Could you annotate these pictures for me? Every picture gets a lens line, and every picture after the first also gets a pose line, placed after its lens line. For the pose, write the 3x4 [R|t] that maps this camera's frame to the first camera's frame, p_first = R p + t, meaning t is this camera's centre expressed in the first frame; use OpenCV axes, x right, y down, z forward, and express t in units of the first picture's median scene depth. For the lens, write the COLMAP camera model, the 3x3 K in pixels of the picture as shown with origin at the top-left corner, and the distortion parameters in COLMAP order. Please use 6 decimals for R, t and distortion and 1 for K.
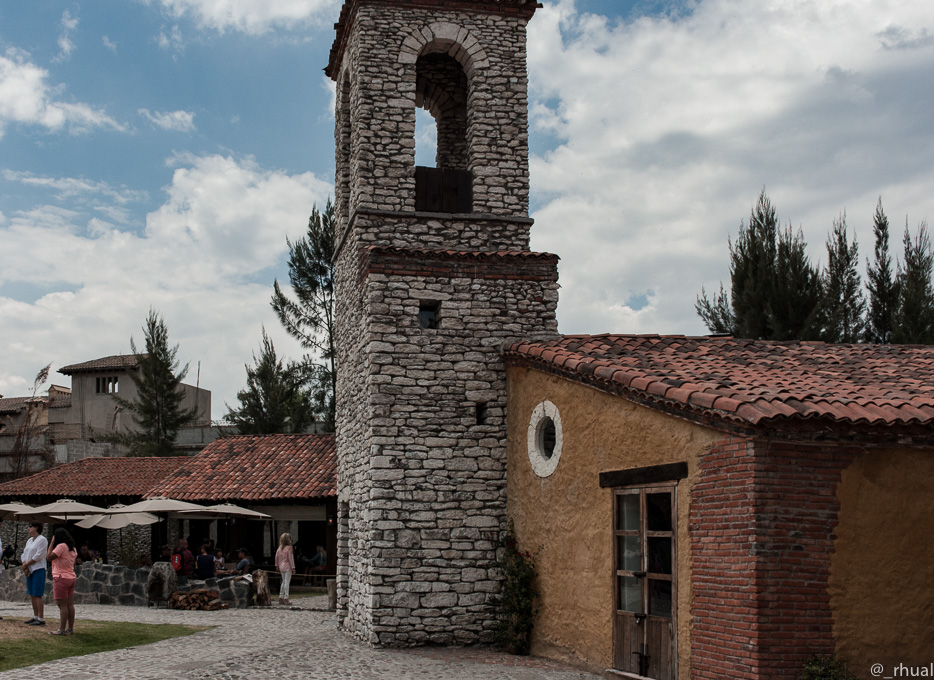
lens RADIAL K [[946.7, 0, 450.1], [0, 946.7, 421.3], [0, 0, 1]] dist [0.007324, 0.000000]
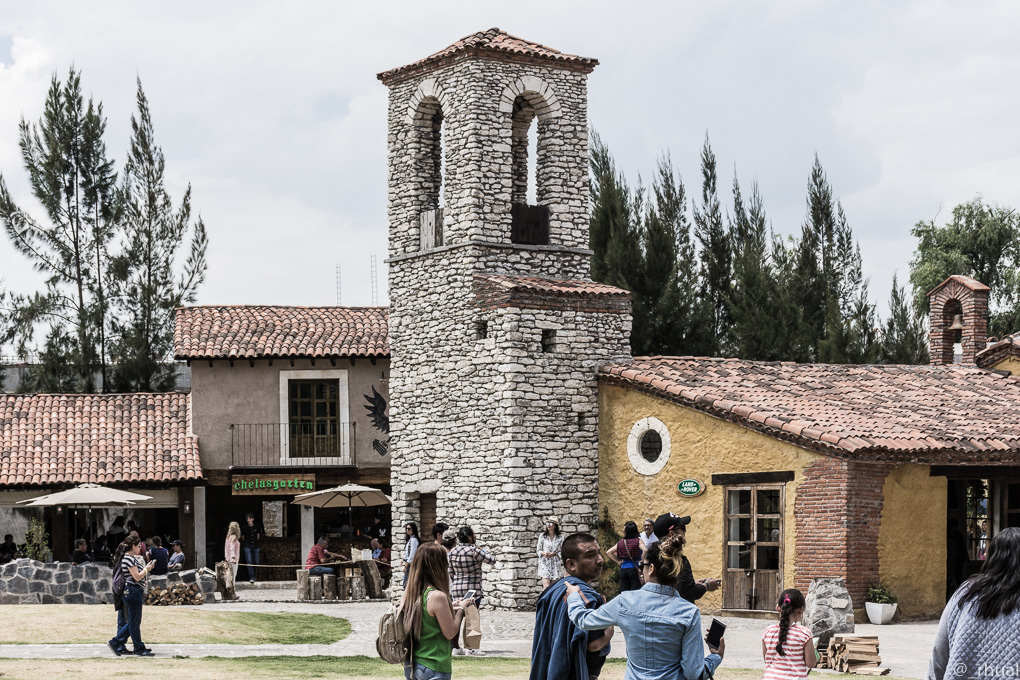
lens RADIAL K [[2125.5, 0, 510.0], [0, 2125.5, 340.8], [0, 0, 1]] dist [0.004828, 0.000000]
pose [[0.876904, 0.021787, 0.480172, -1.386786], [-0.039891, 0.998825, 0.027530, -0.187084], [-0.479008, -0.043296, 0.876742, -1.389019]]
